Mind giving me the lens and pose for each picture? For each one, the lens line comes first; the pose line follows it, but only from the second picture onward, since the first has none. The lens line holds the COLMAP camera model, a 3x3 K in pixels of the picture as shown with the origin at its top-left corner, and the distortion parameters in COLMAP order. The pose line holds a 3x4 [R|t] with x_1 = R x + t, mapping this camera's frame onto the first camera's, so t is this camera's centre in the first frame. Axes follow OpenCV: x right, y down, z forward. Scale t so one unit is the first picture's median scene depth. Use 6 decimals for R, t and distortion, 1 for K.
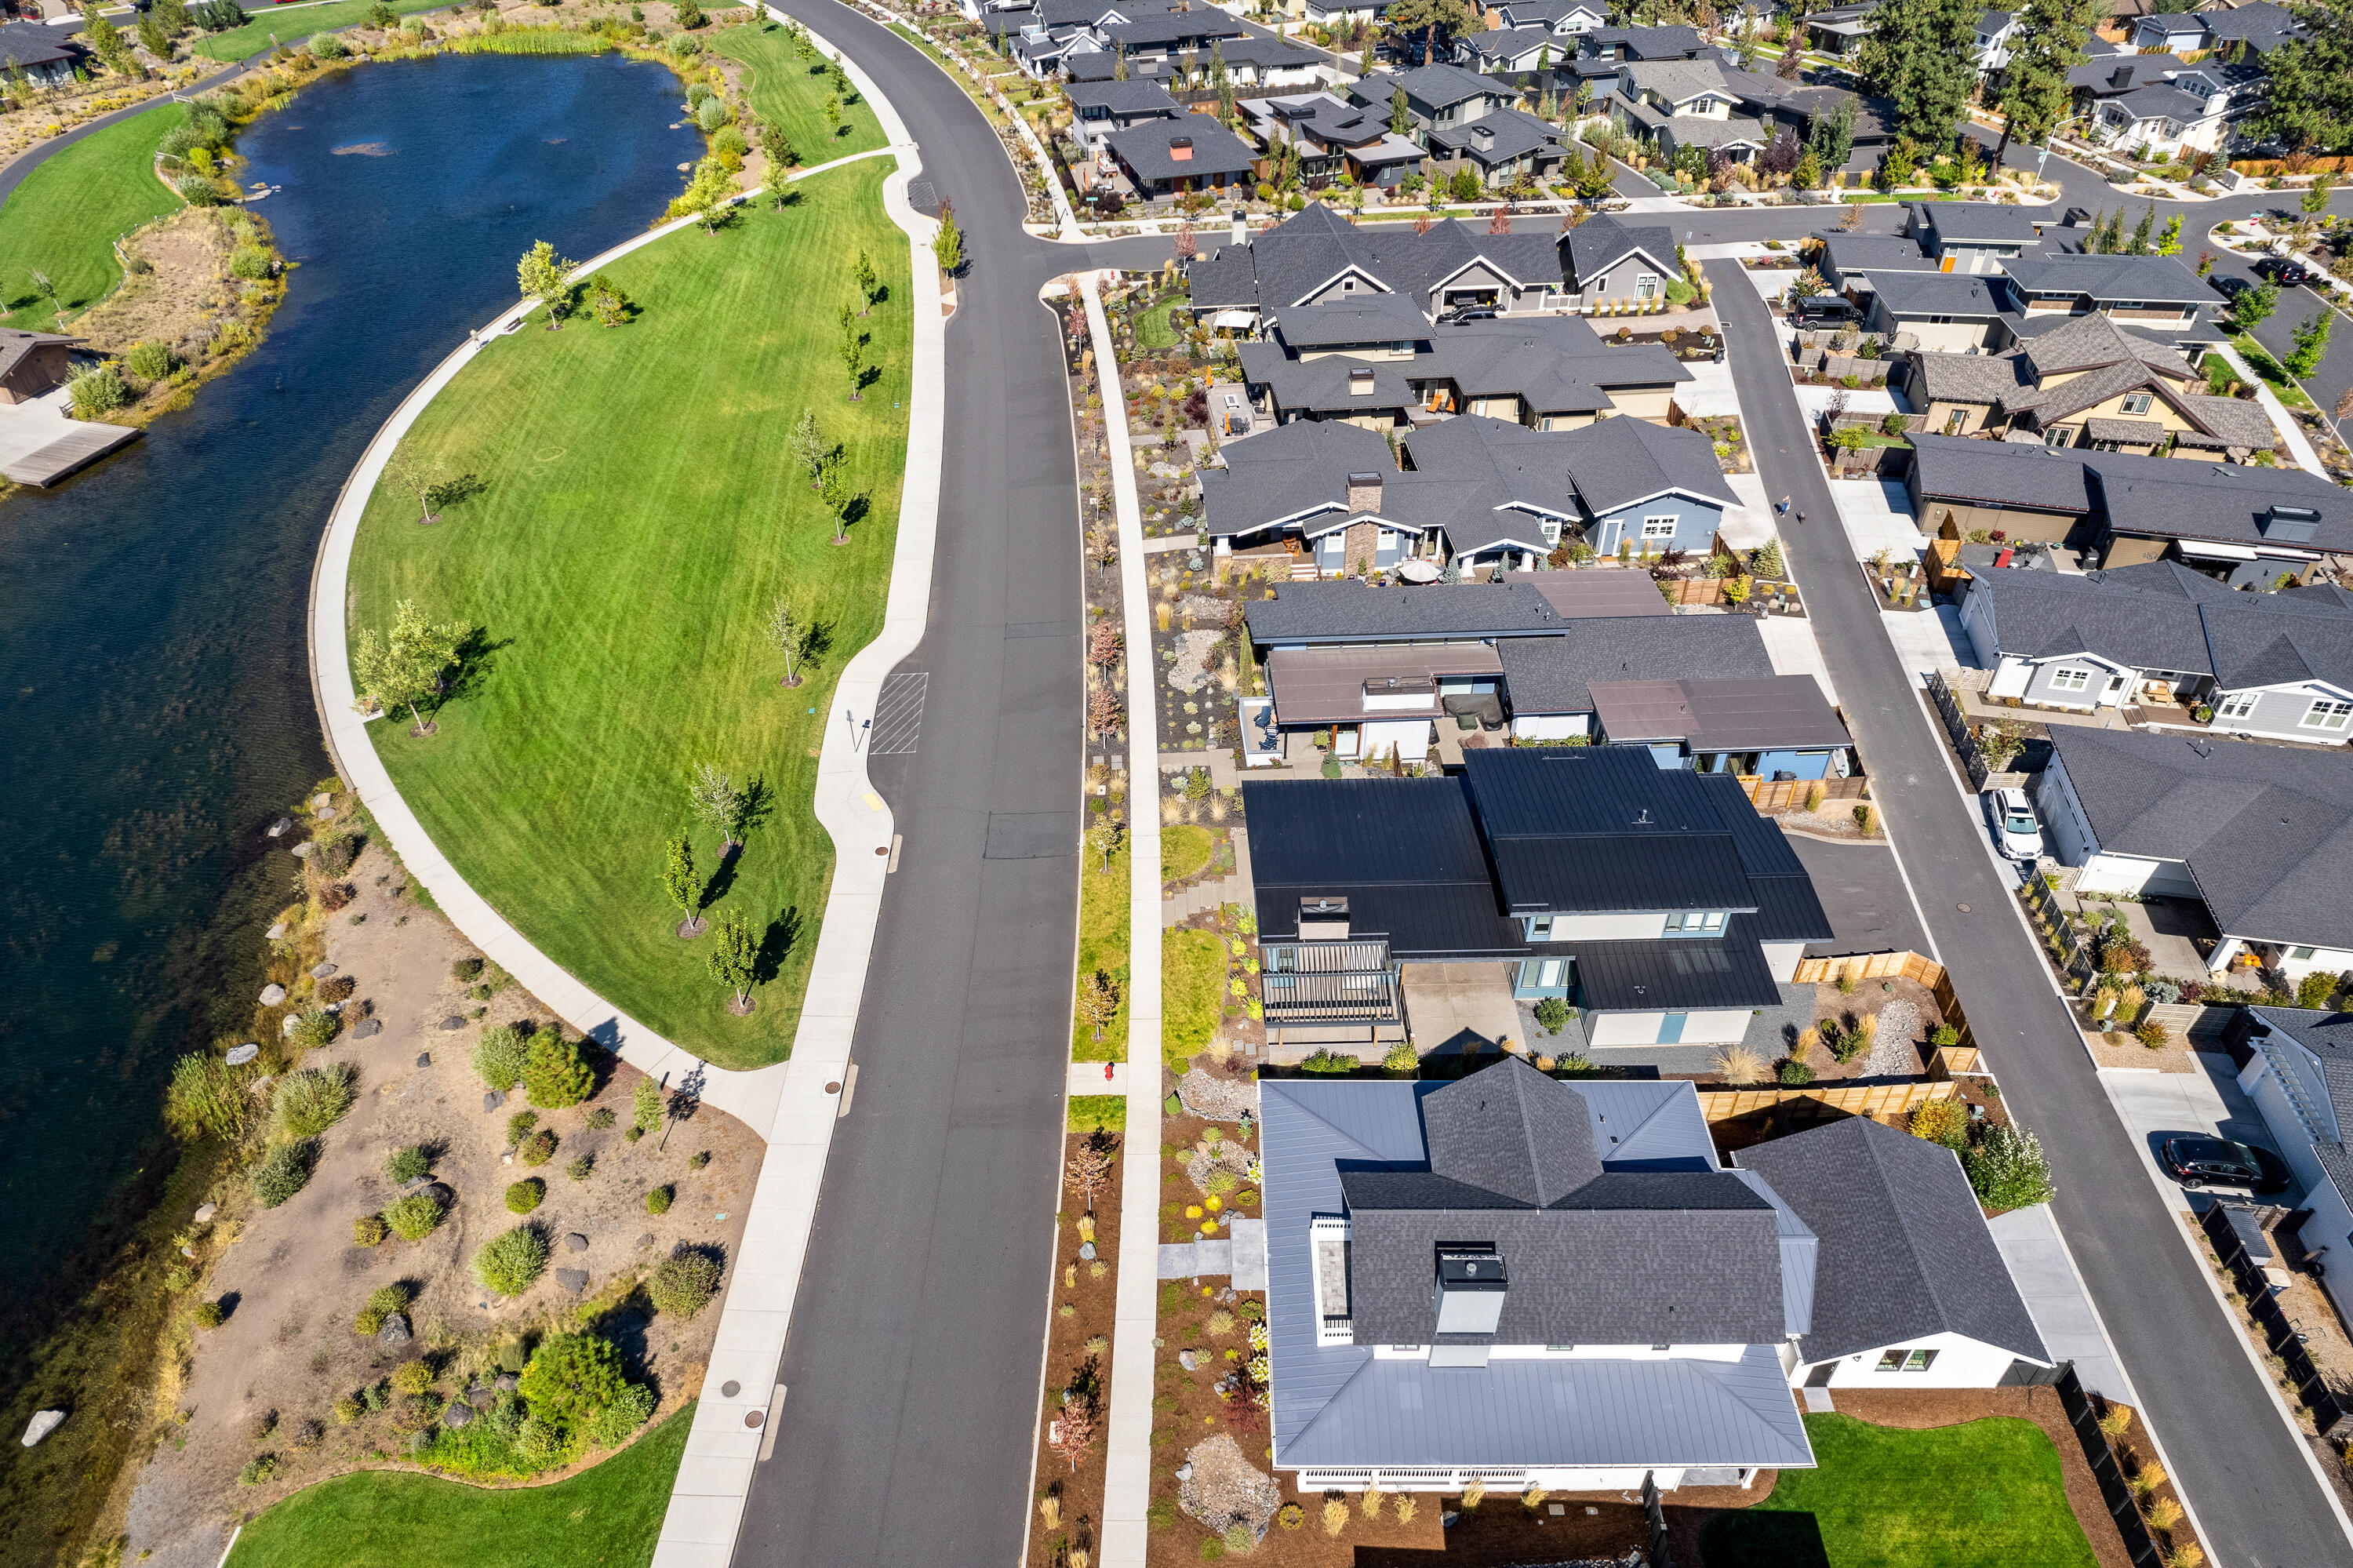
lens RADIAL K [[1481.4, 0, 1174.7], [0, 1481.4, 775.5], [0, 0, 1]] dist [-0.000285, 0.002515]
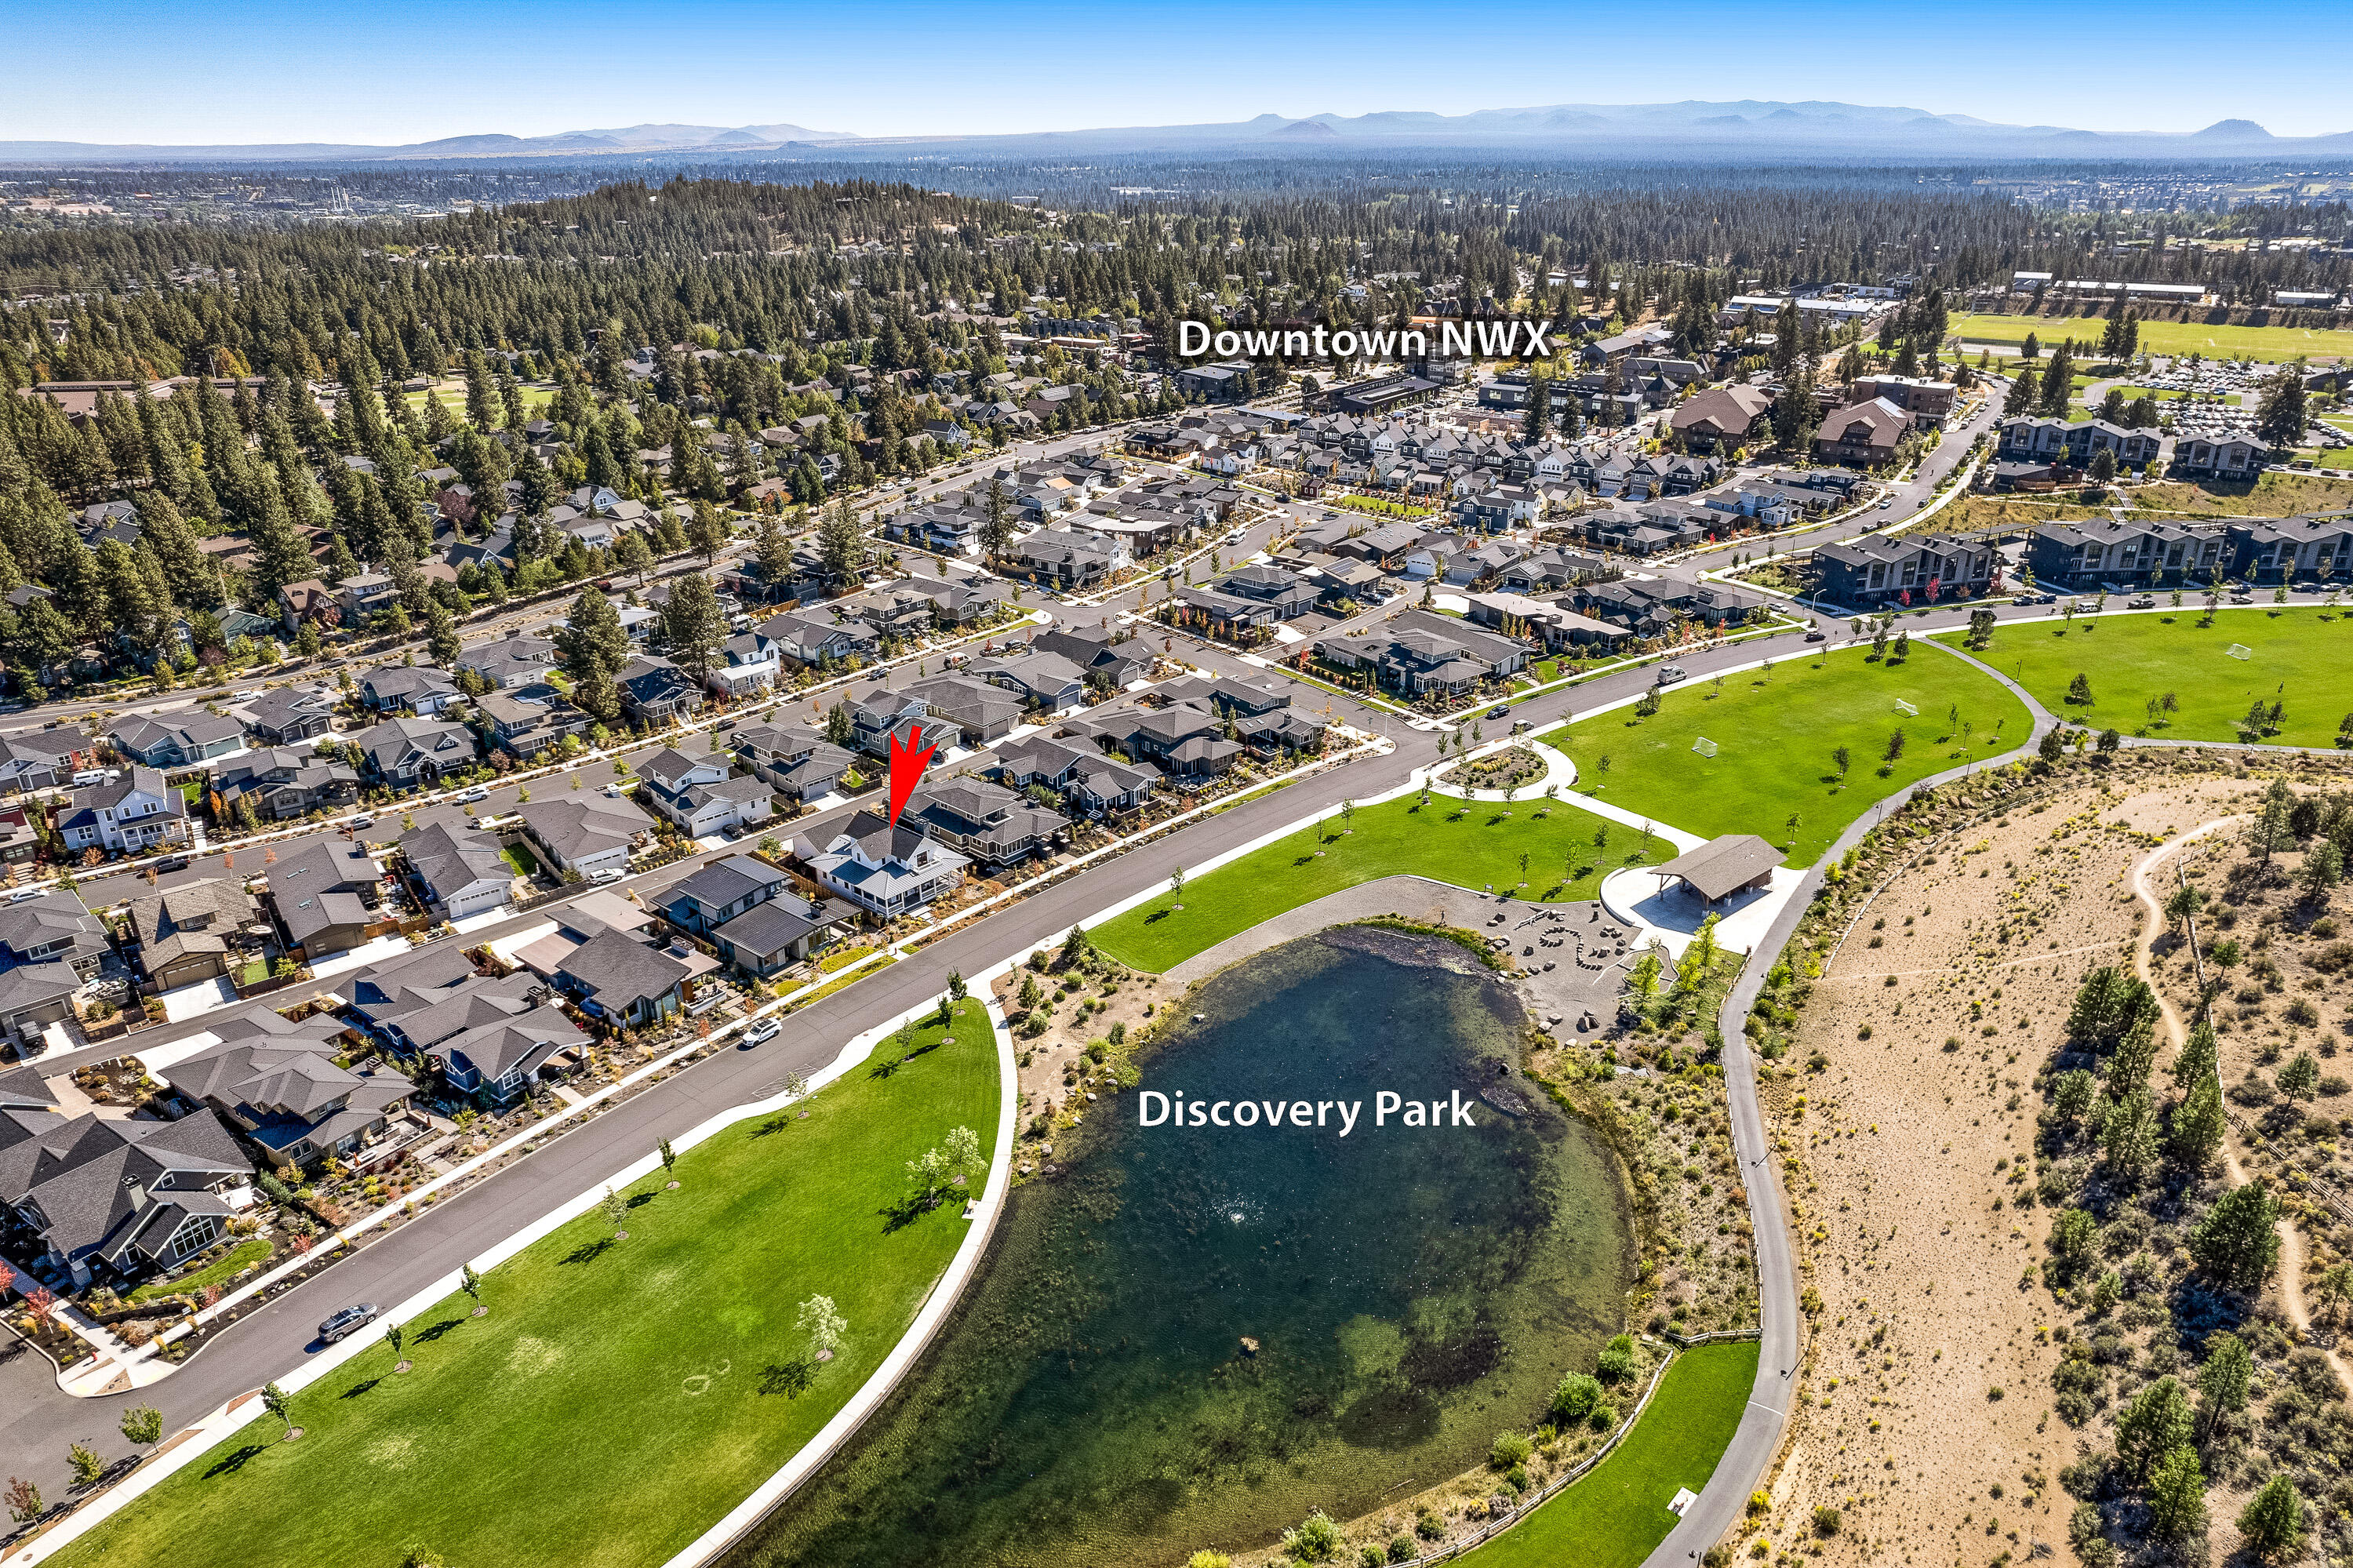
lens RADIAL K [[1595.7, 0, 1176.5], [0, 1595.7, 784.0], [0, 0, 1]] dist [-0.025108, 0.005720]
pose [[-0.763087, -0.239234, 0.600388, -2.103595], [0.418184, 0.525522, 0.740910, -1.925404], [-0.492768, 0.816452, -0.300975, 1.282991]]
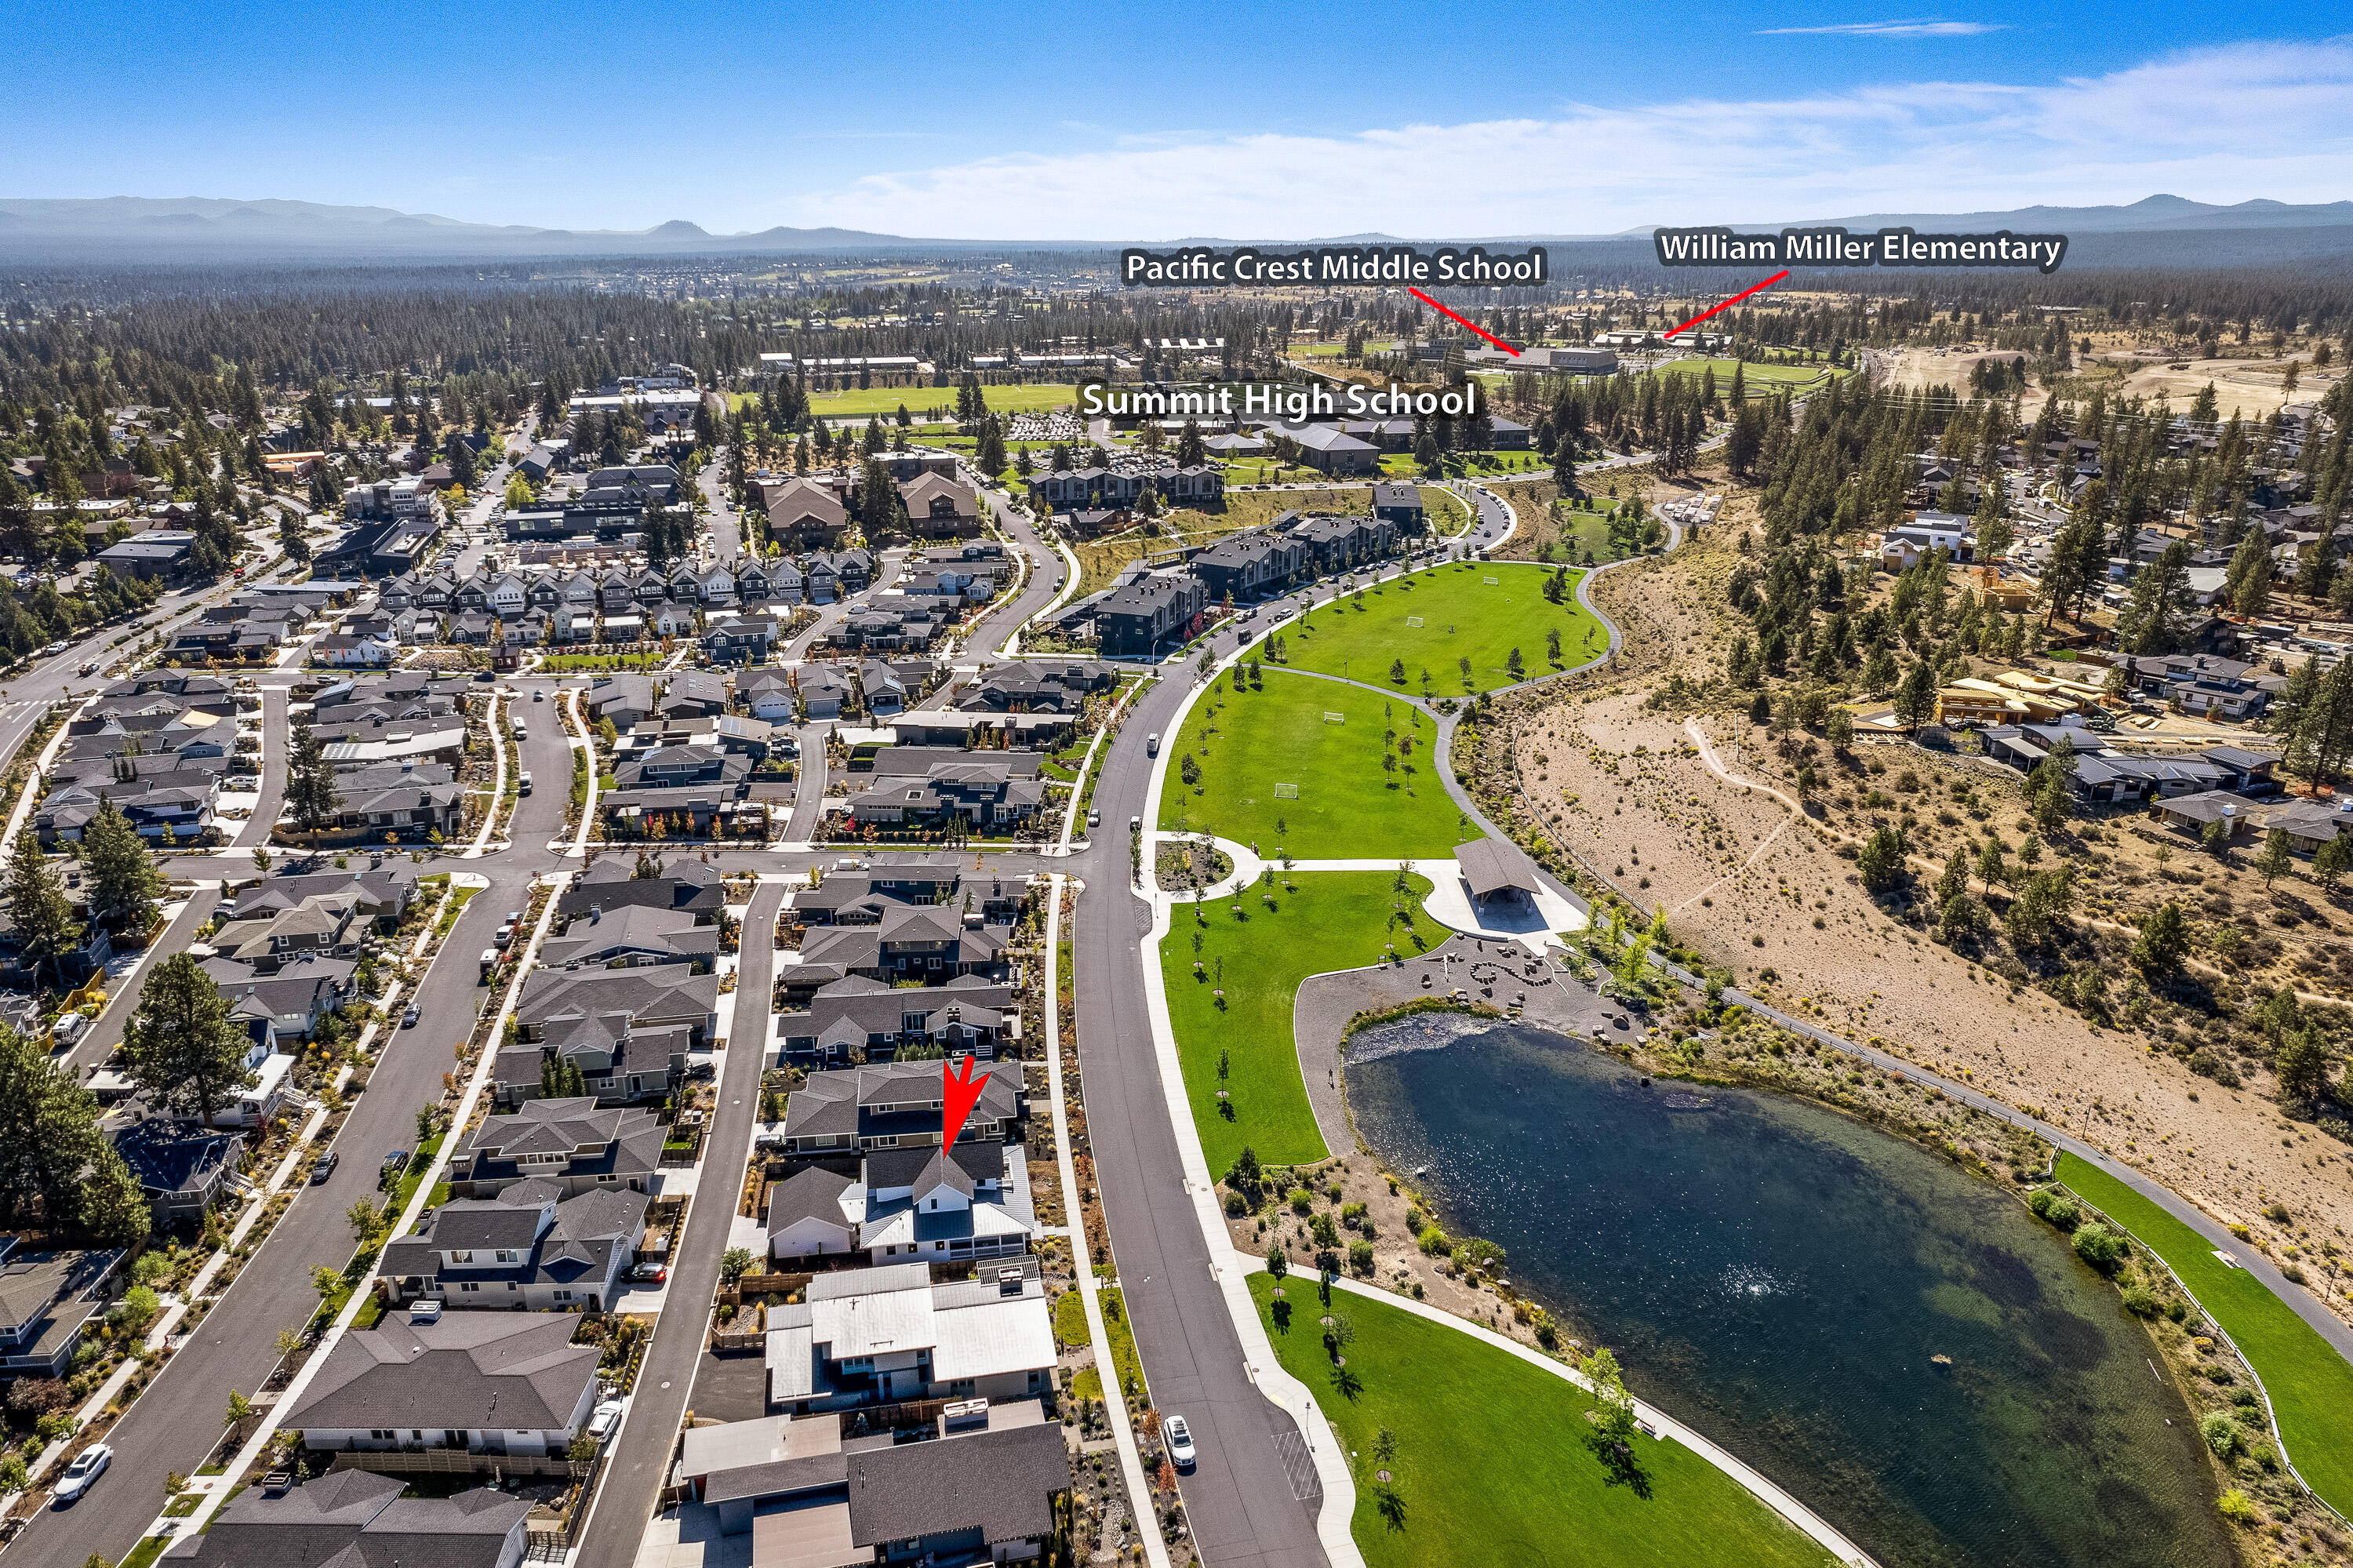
lens RADIAL K [[1595.7, 0, 1176.5], [0, 1595.7, 784.0], [0, 0, 1]] dist [-0.025108, 0.005720]
pose [[-0.978467, 0.065165, -0.195849, 0.246416], [-0.134170, 0.520238, 0.843416, -2.068278], [0.156849, 0.851532, -0.500292, 1.448926]]
